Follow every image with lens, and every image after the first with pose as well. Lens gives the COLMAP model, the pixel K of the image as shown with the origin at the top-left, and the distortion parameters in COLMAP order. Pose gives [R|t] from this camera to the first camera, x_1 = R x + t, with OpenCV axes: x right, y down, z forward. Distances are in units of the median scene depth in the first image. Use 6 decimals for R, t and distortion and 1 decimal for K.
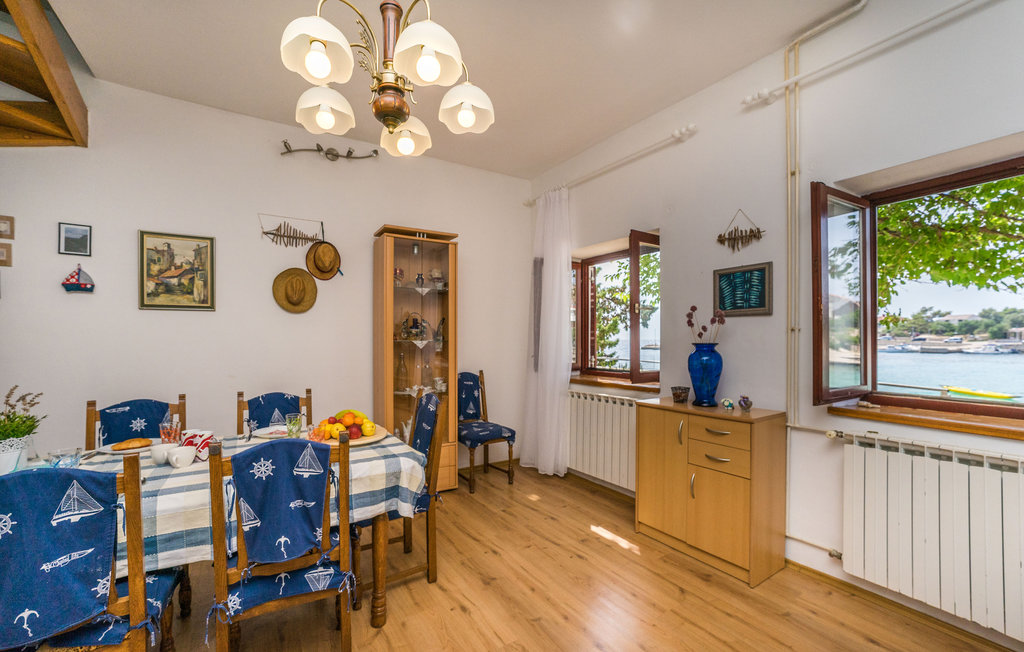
lens RADIAL K [[393.2, 0, 487.8], [0, 393.2, 338.3], [0, 0, 1]] dist [0.000082, 0.000528]
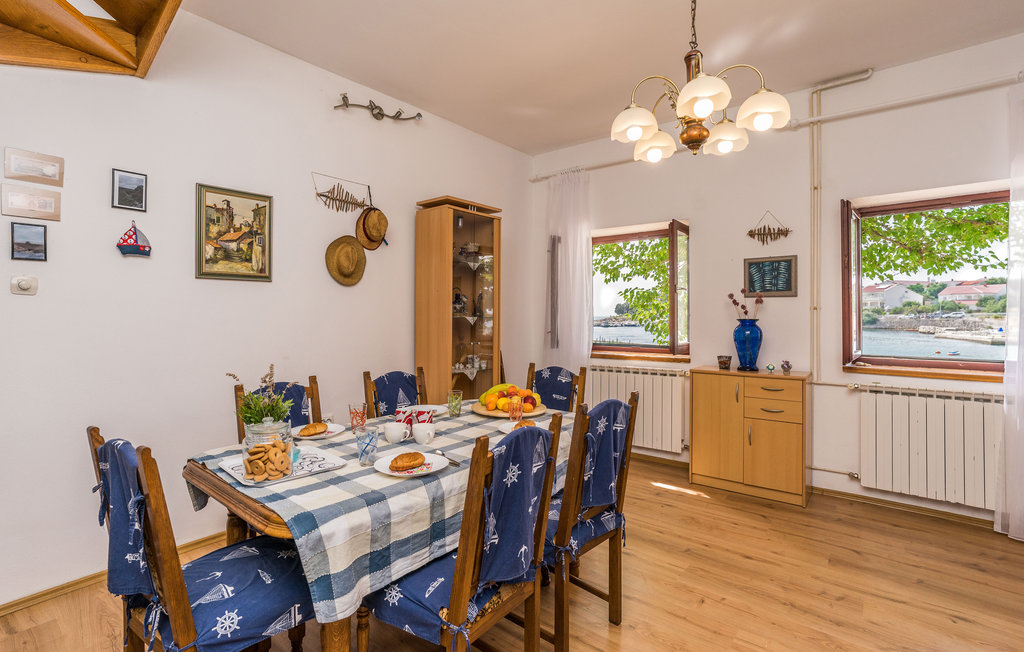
lens RADIAL K [[447.3, 0, 484.0], [0, 447.3, 312.2], [0, 0, 1]] dist [-0.000901, -0.000292]
pose [[0.957710, 0.004931, 0.287694, -0.592263], [-0.003620, 0.999980, -0.005089, 0.000934], [-0.287714, 0.003833, 0.957709, -0.085009]]
